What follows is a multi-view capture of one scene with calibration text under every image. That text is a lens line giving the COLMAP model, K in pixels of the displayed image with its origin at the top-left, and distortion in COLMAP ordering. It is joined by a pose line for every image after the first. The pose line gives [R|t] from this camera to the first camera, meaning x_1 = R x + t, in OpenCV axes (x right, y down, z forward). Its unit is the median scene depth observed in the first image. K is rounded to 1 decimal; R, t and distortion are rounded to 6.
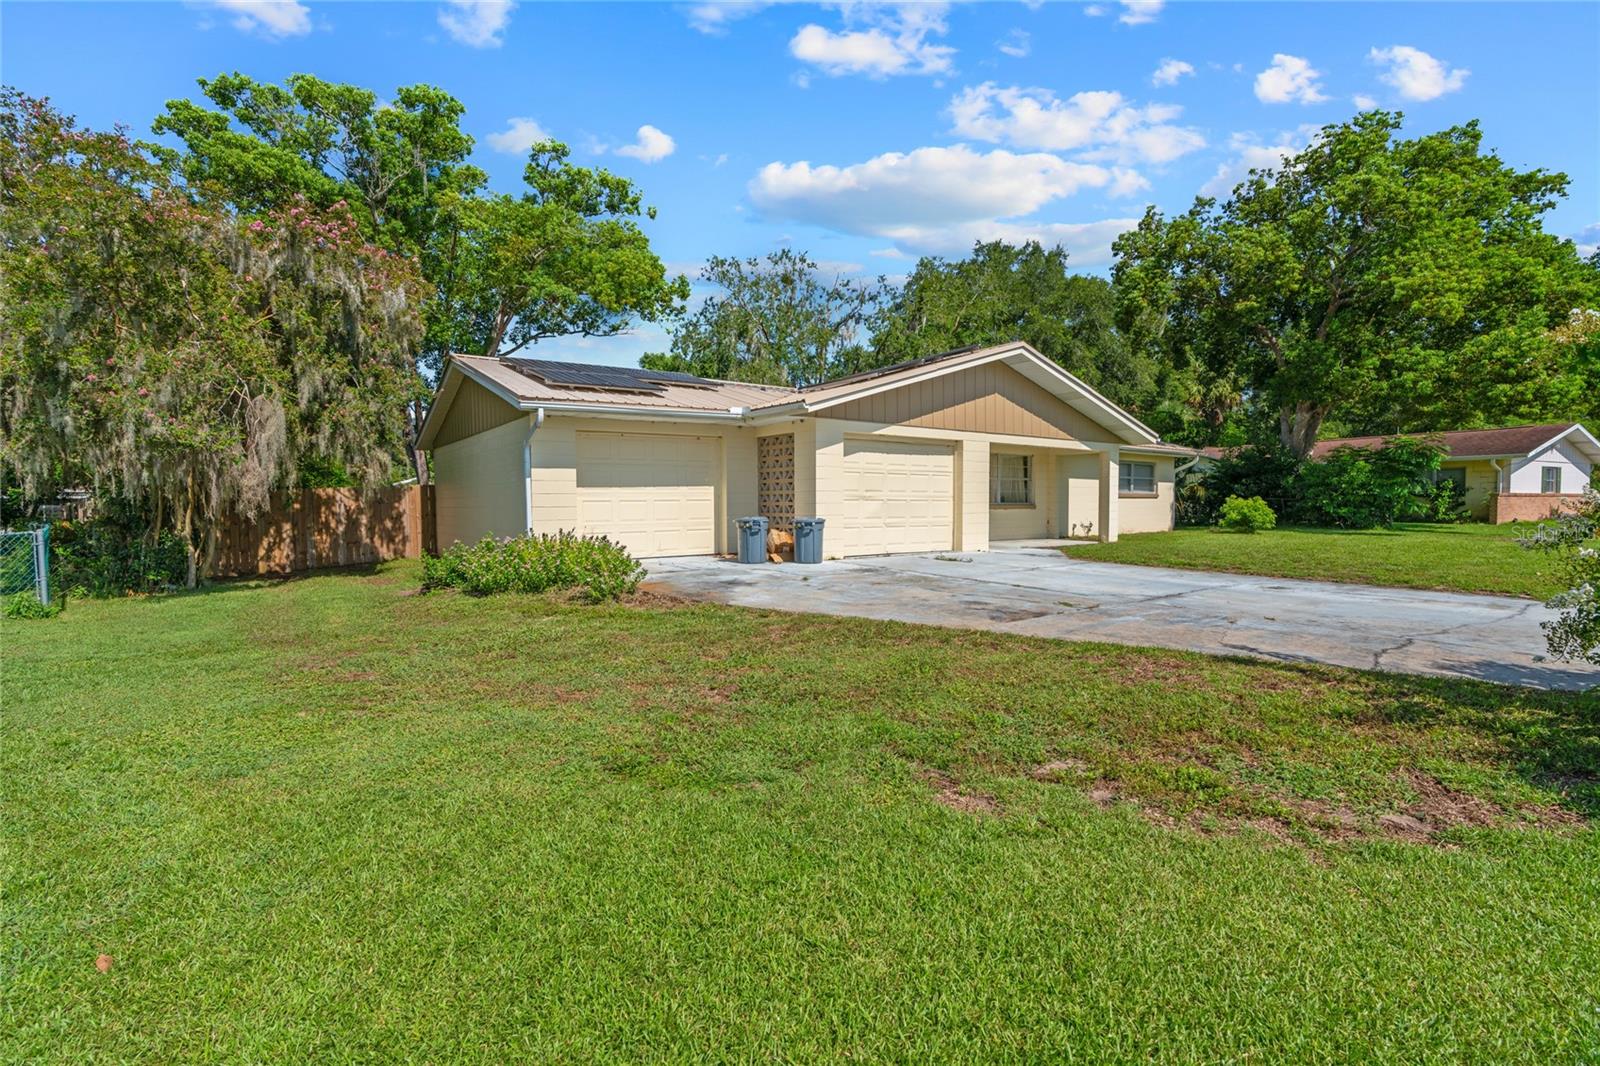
lens RADIAL K [[694.1, 0, 802.0], [0, 694.1, 529.9], [0, 0, 1]] dist [-0.010858, 0.003881]
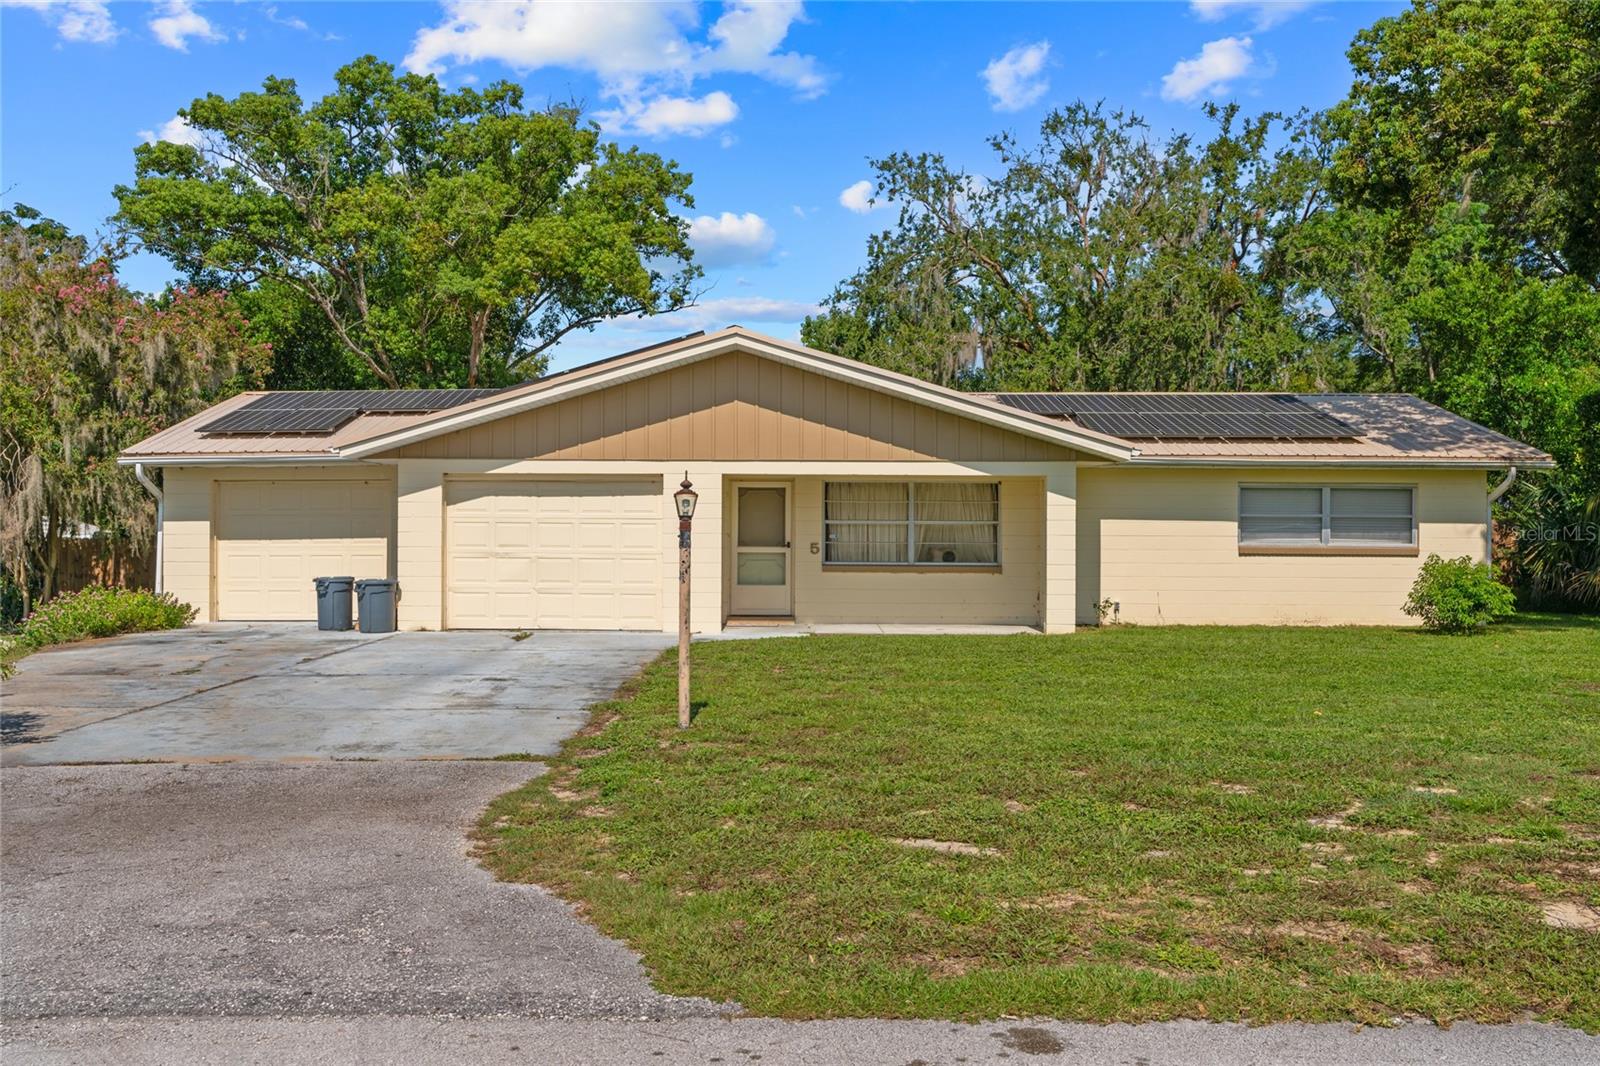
lens RADIAL K [[1423.1, 0, 822.1], [0, 1423.1, 534.4], [0, 0, 1]] dist [0.014103, 0.007928]
pose [[0.814884, -0.000200, -0.579624, 1.171078], [-0.029906, 0.998653, -0.042390, -0.011152], [0.578852, 0.051877, 0.813781, -0.071069]]
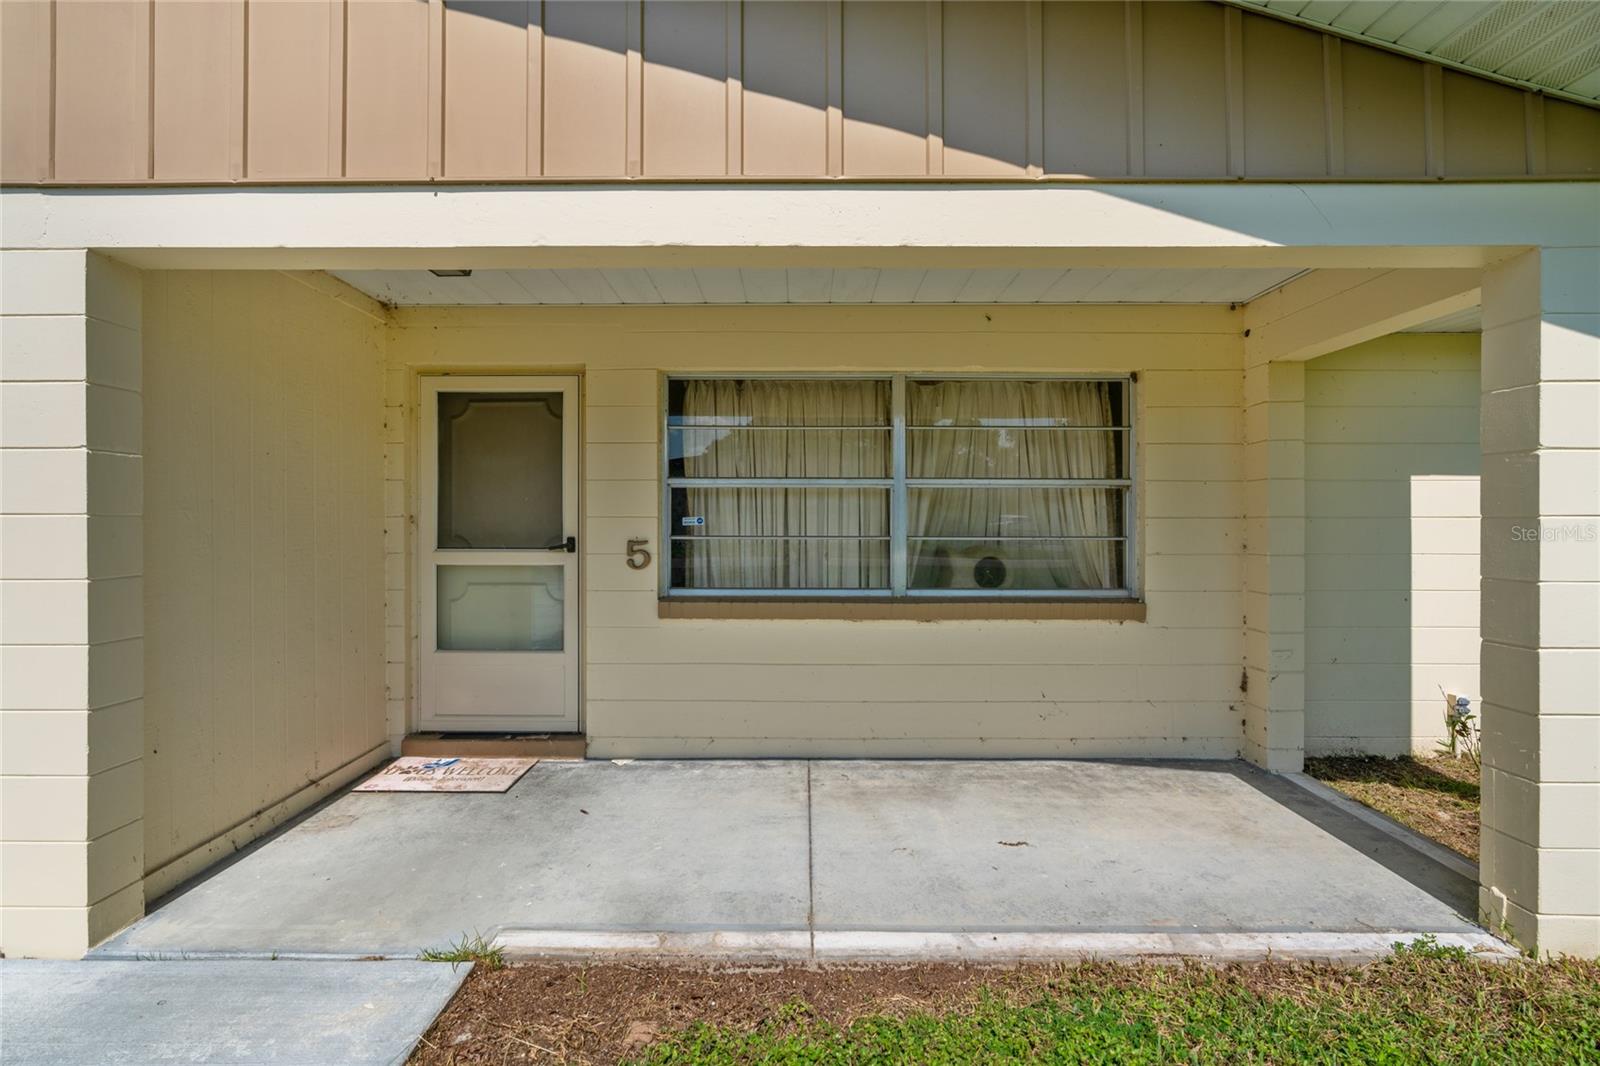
lens RADIAL K [[734.1, 0, 797.9], [0, 734.1, 521.0], [0, 0, 1]] dist [-0.011197, 0.006604]
pose [[0.809435, -0.001514, -0.587207, 0.495005], [-0.025988, 0.998925, -0.038399, -0.064764], [0.586633, 0.046342, 0.808526, 0.979067]]
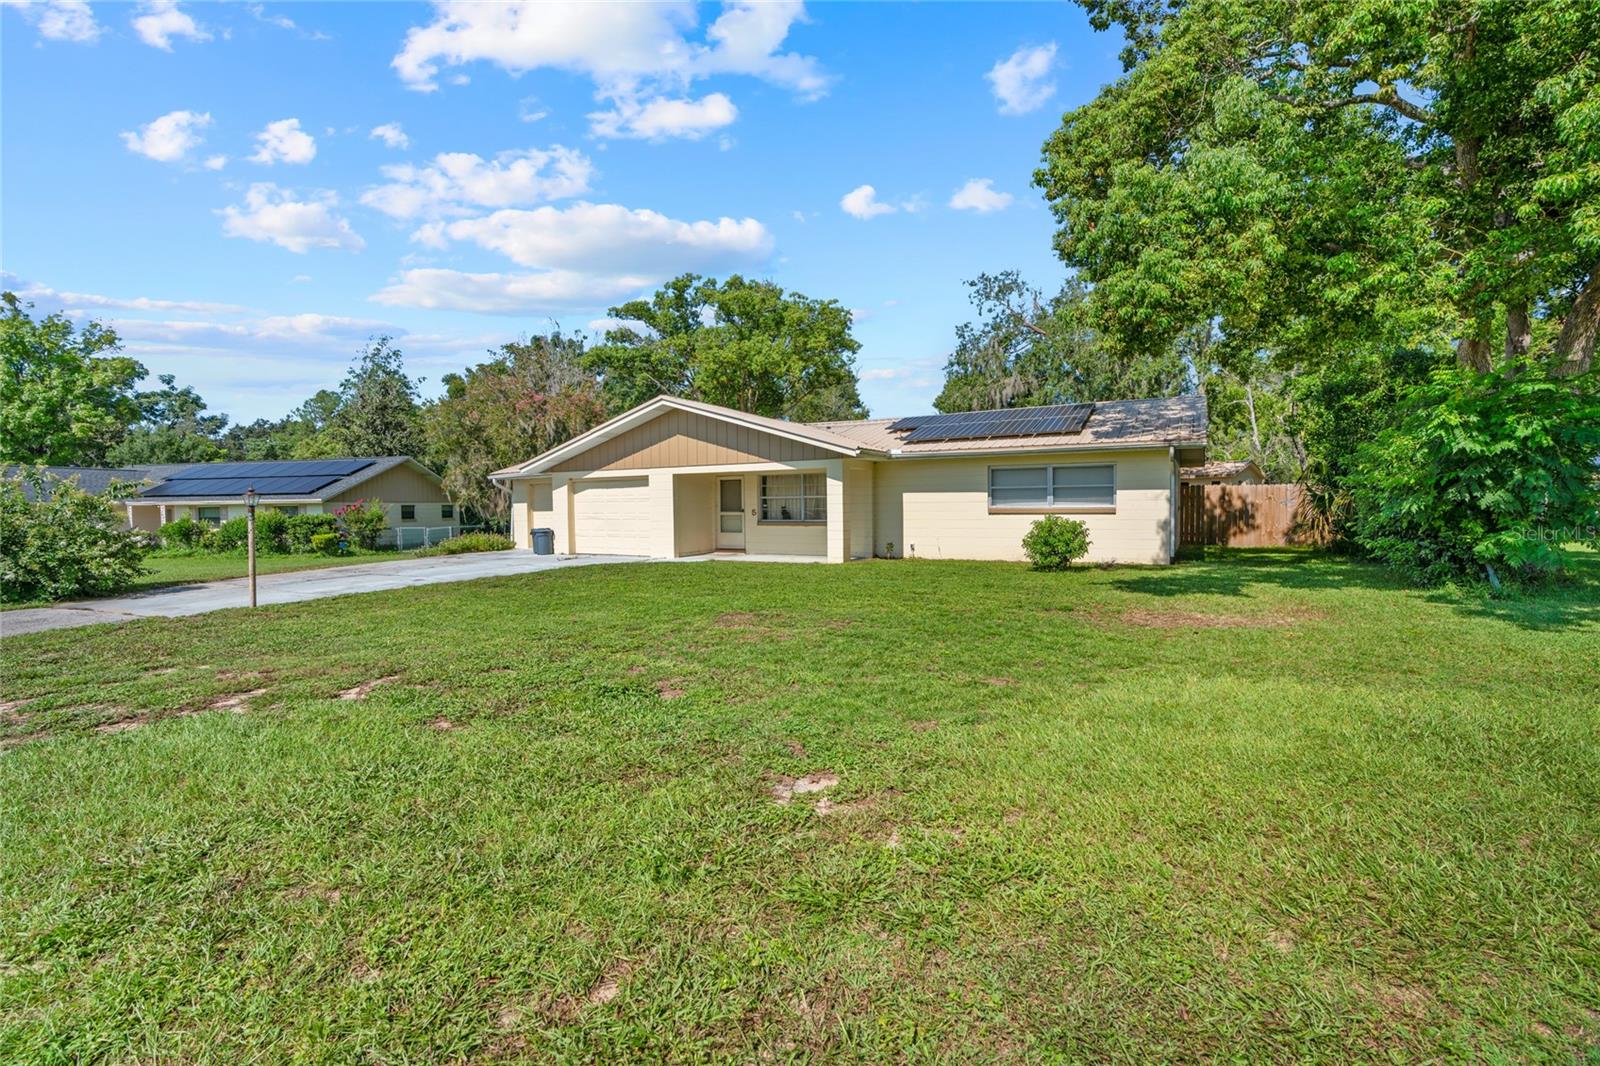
lens RADIAL K [[734.1, 0, 797.9], [0, 734.1, 521.0], [0, 0, 1]] dist [-0.011197, 0.006604]
pose [[0.405043, 0.013170, -0.914203, 1.618153], [-0.030032, 0.999548, 0.001094, -0.048636], [0.913804, 0.027012, 0.405256, 0.676099]]
